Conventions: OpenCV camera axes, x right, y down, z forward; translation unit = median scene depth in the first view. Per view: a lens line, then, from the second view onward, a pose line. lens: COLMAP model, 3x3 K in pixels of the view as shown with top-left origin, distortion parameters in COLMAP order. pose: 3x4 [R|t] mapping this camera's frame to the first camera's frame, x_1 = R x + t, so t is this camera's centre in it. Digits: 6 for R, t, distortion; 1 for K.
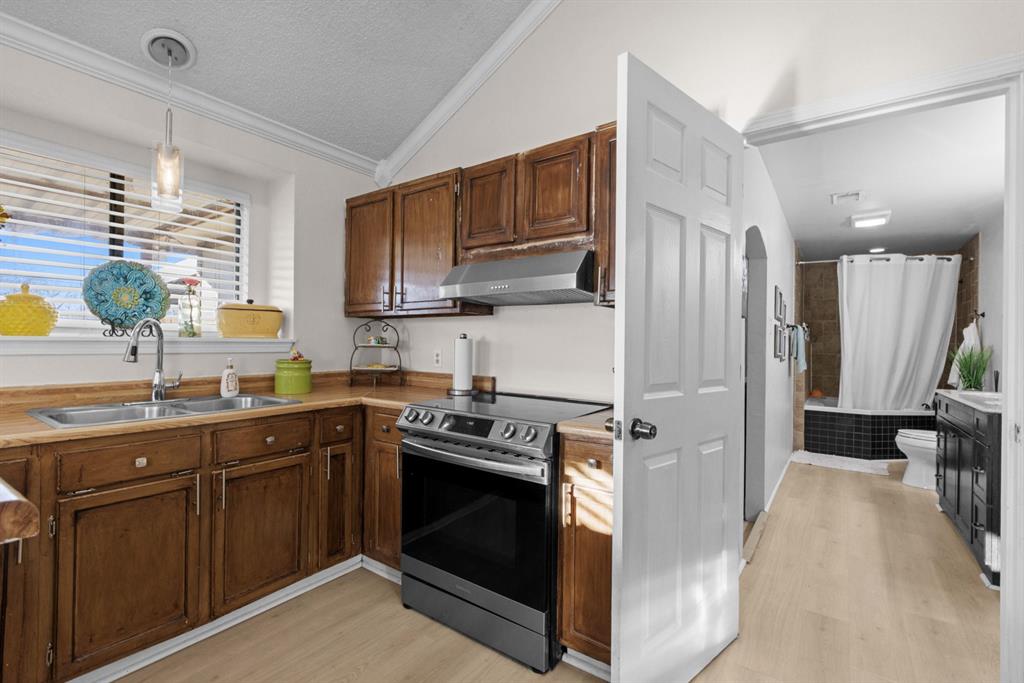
lens RADIAL K [[455.1, 0, 506.9], [0, 455.1, 342.9], [0, 0, 1]] dist [0.000881, -0.000427]
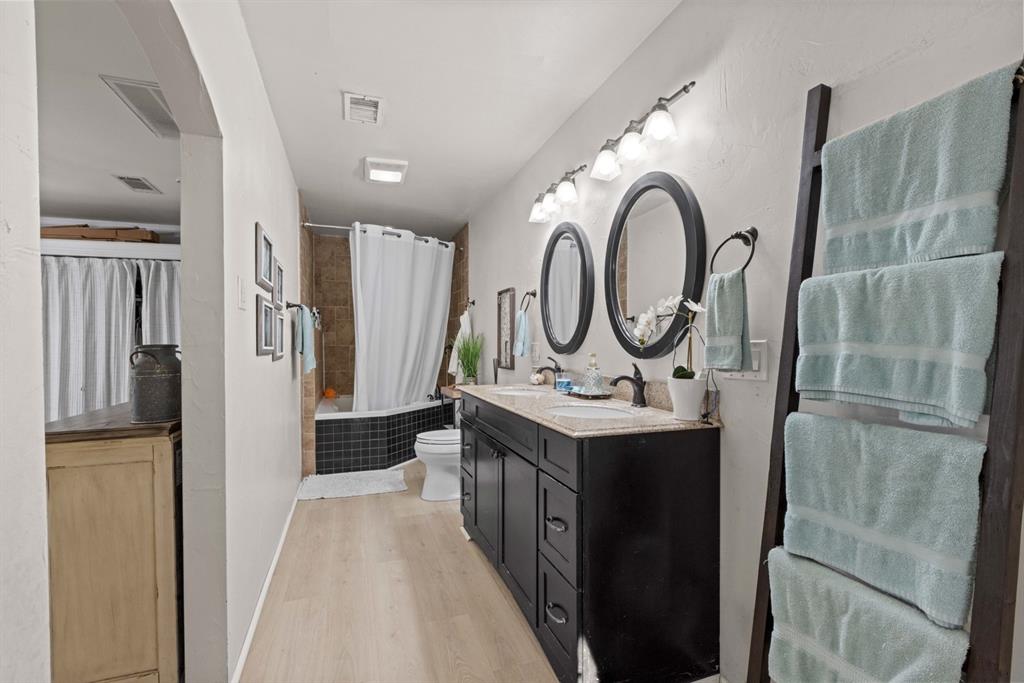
lens RADIAL K [[455.1, 0, 506.9], [0, 455.1, 342.9], [0, 0, 1]] dist [0.000881, -0.000427]
pose [[0.568681, -0.021659, 0.822273, 0.233181], [0.009216, 0.999758, 0.019960, 0.007243], [-0.822506, -0.003773, 0.568744, 0.333650]]
